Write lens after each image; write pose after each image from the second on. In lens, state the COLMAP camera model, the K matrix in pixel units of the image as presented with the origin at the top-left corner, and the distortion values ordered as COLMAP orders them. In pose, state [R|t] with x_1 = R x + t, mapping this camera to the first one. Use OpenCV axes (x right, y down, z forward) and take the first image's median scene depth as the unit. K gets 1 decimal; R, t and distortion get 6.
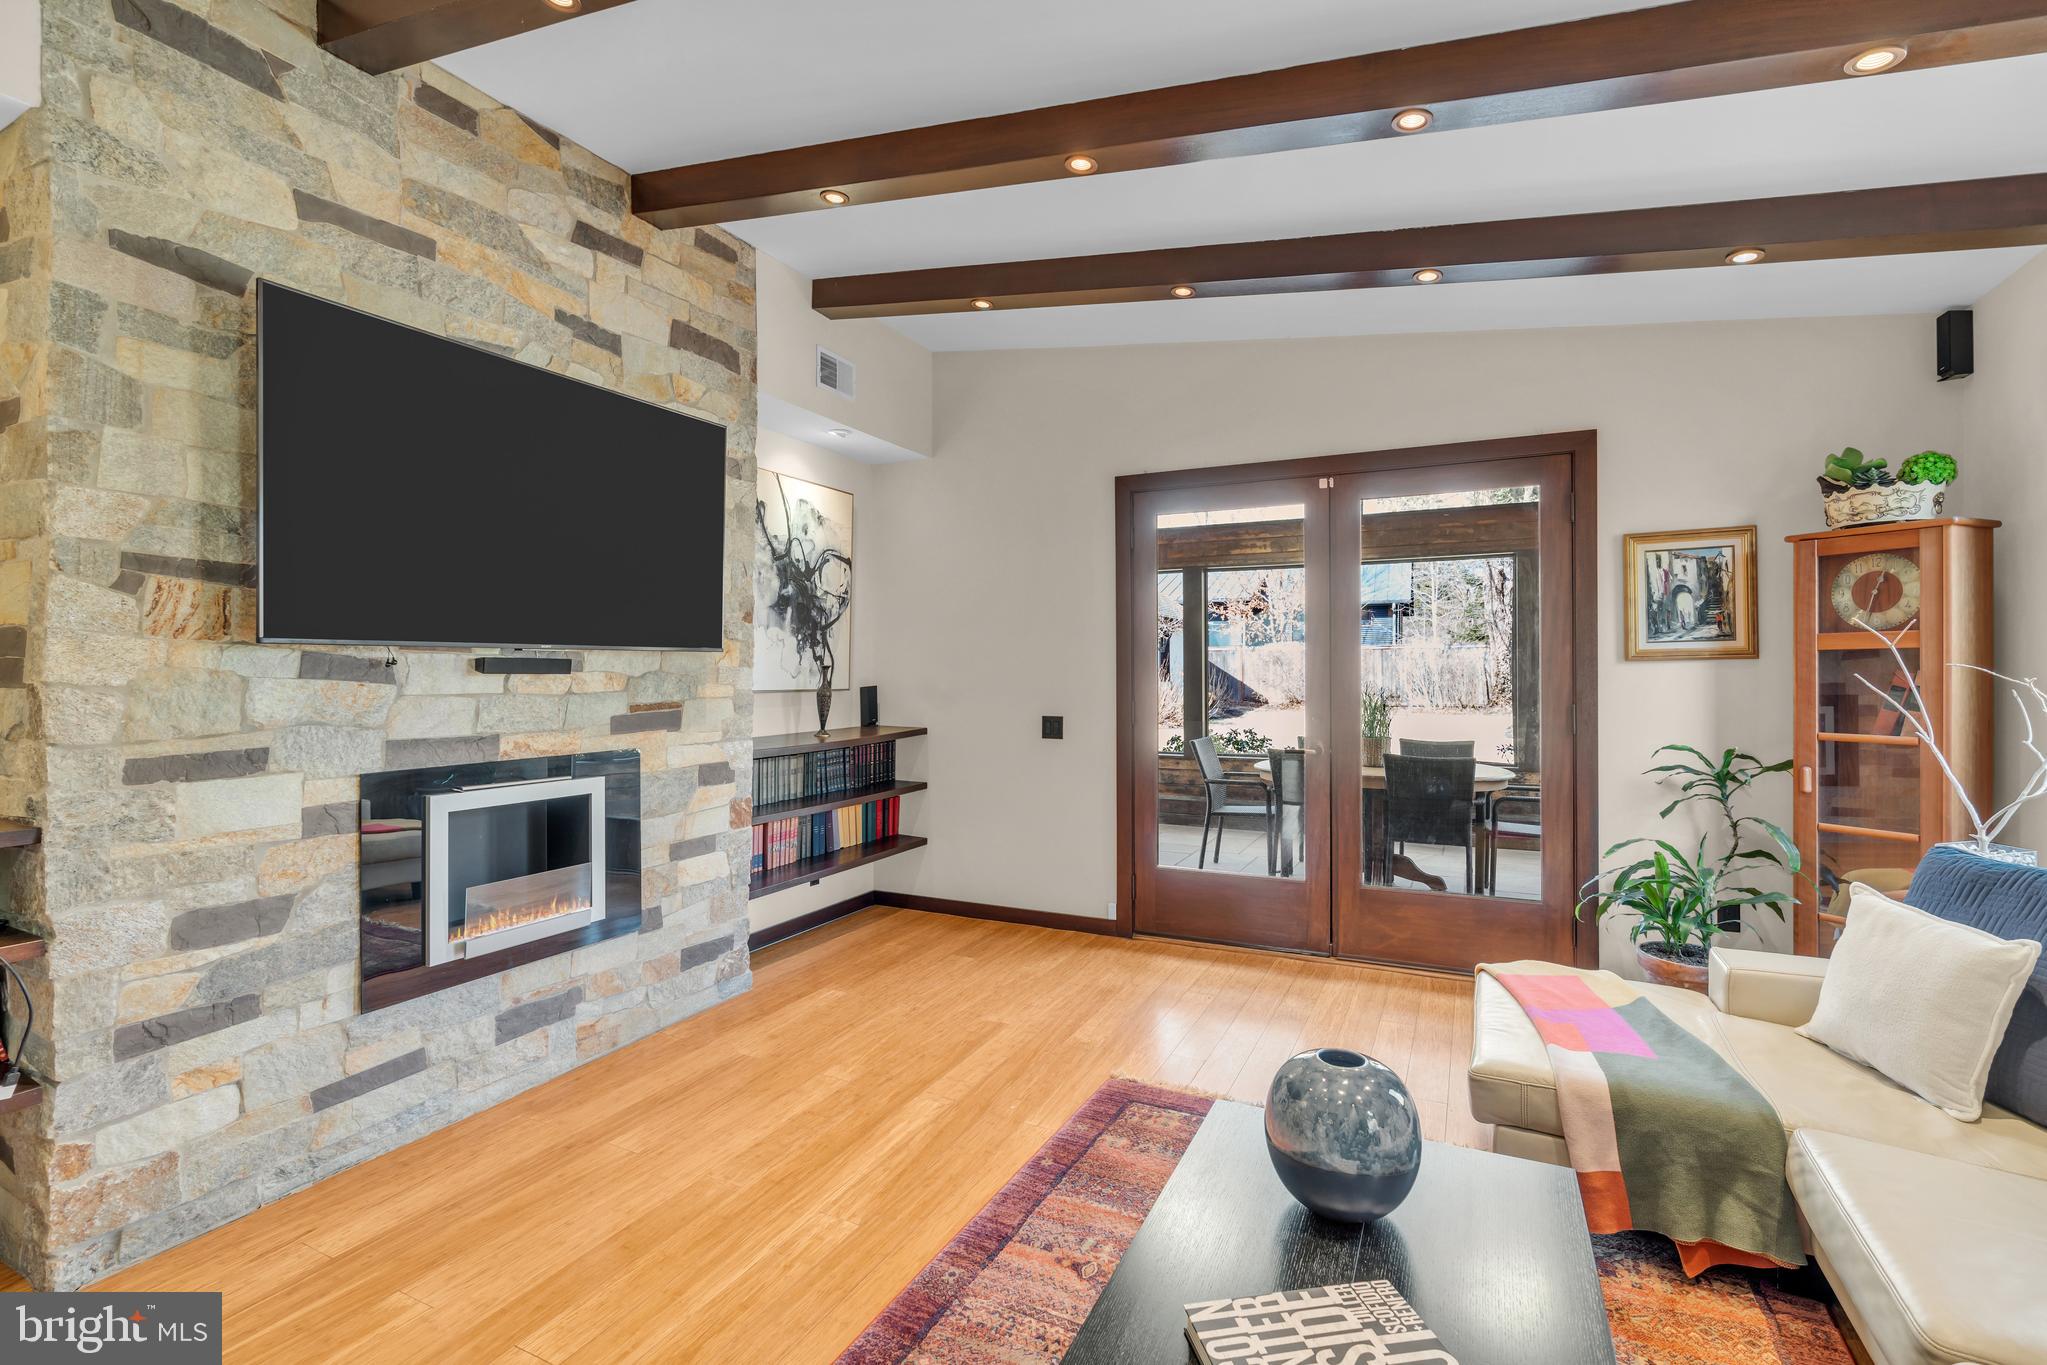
lens RADIAL K [[921.1, 0, 1032.9], [0, 921.1, 679.7], [0, 0, 1]] dist [-0.012993, 0.005617]
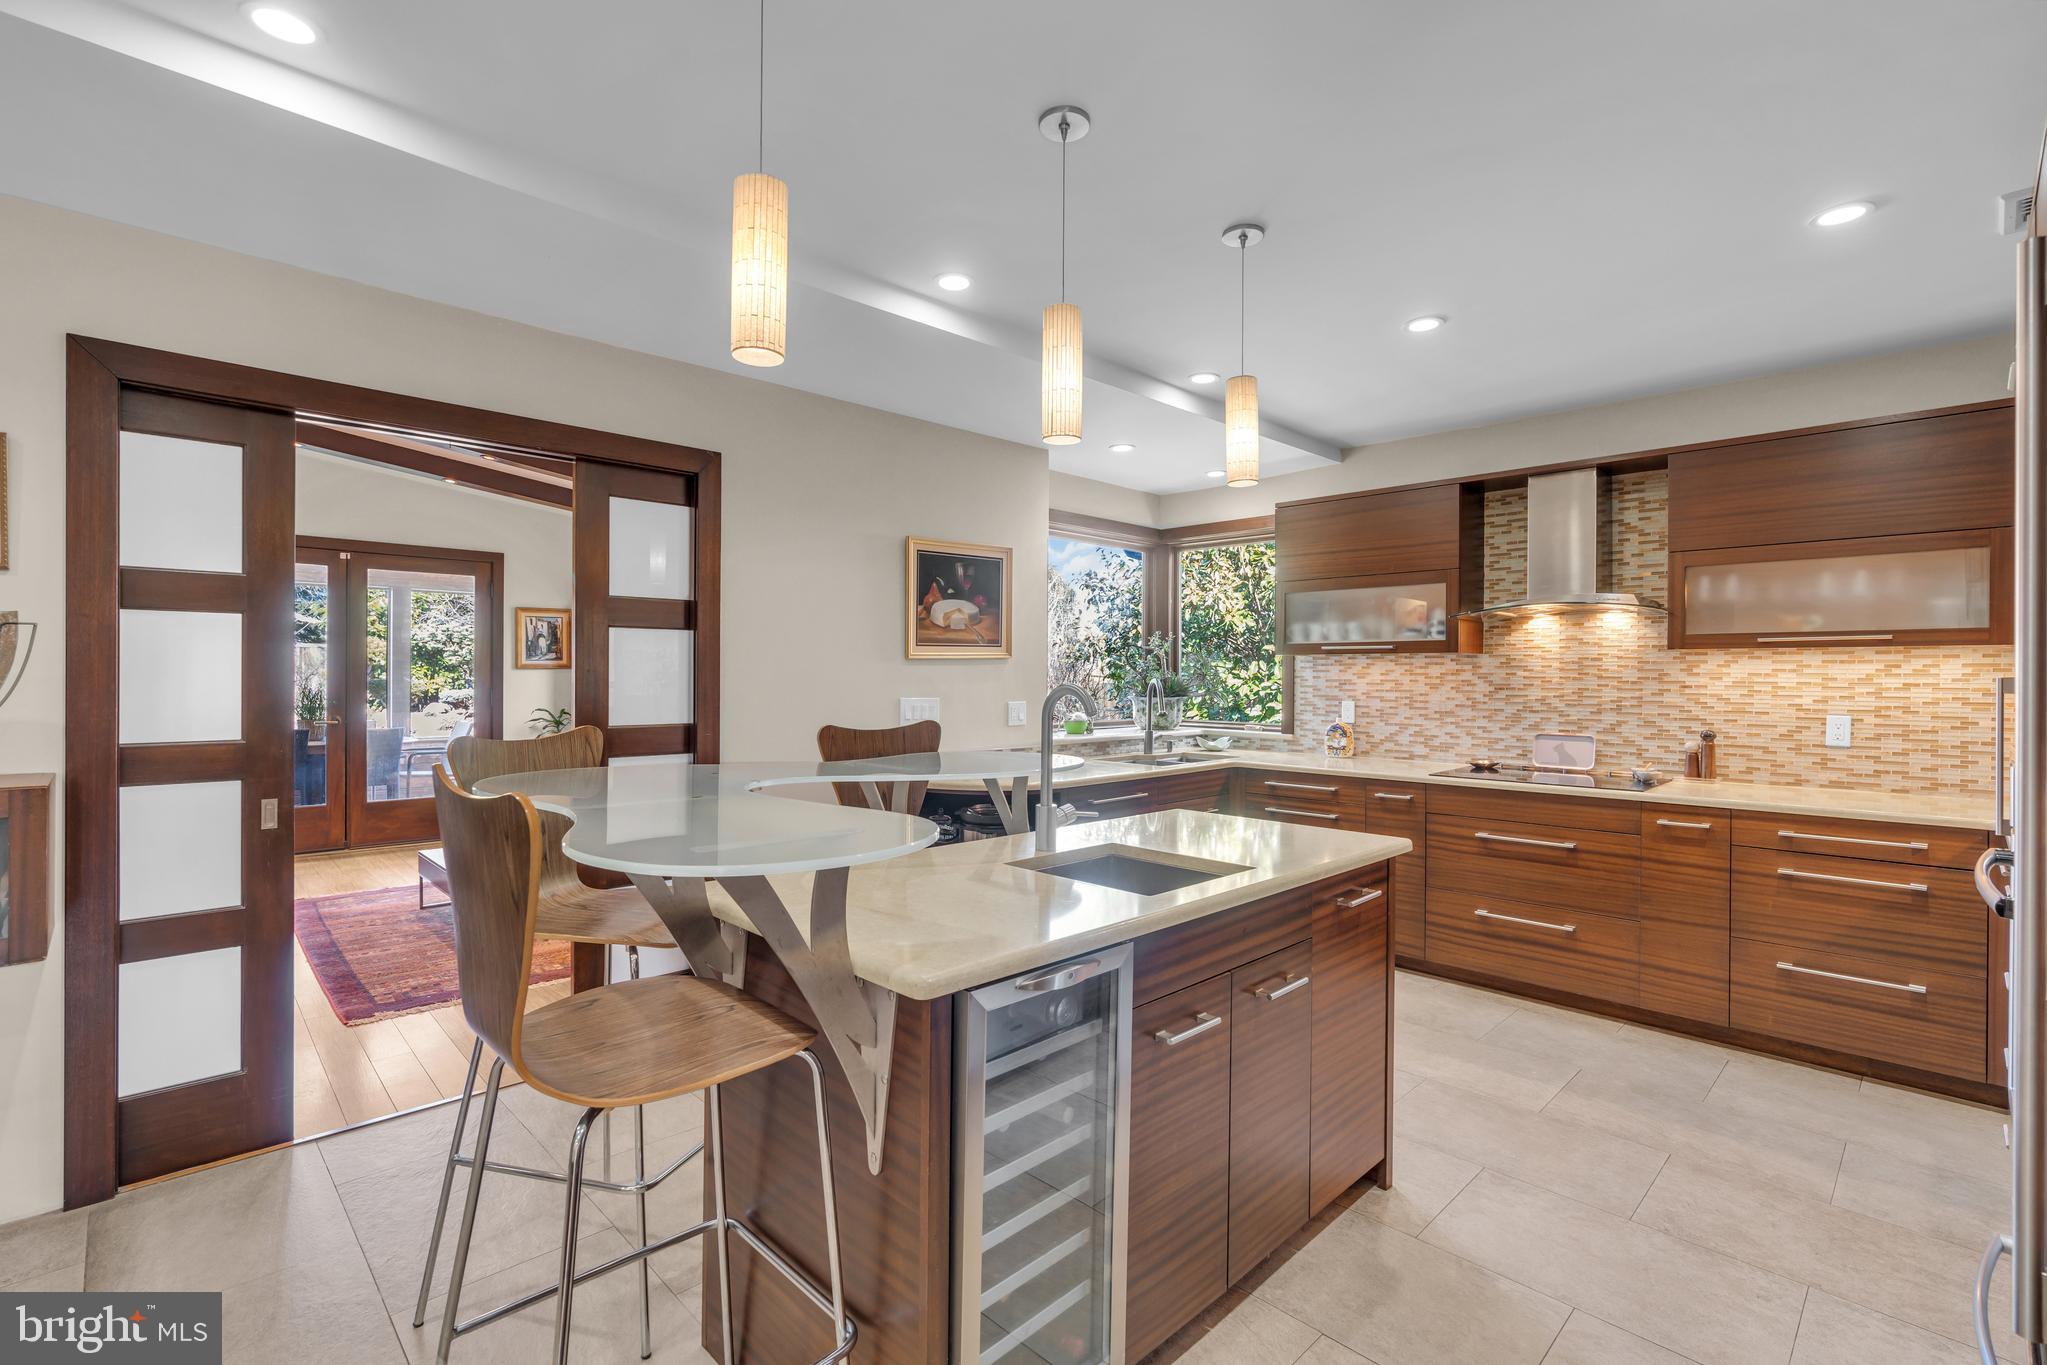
lens RADIAL K [[921.1, 0, 1020.2], [0, 921.1, 678.0], [0, 0, 1]] dist [-0.012993, 0.005617]
pose [[0.353244, 0.003906, 0.935523, -0.927191], [-0.003465, 0.999990, -0.002866, 0.001668], [-0.935525, -0.002229, 0.353254, -0.824703]]
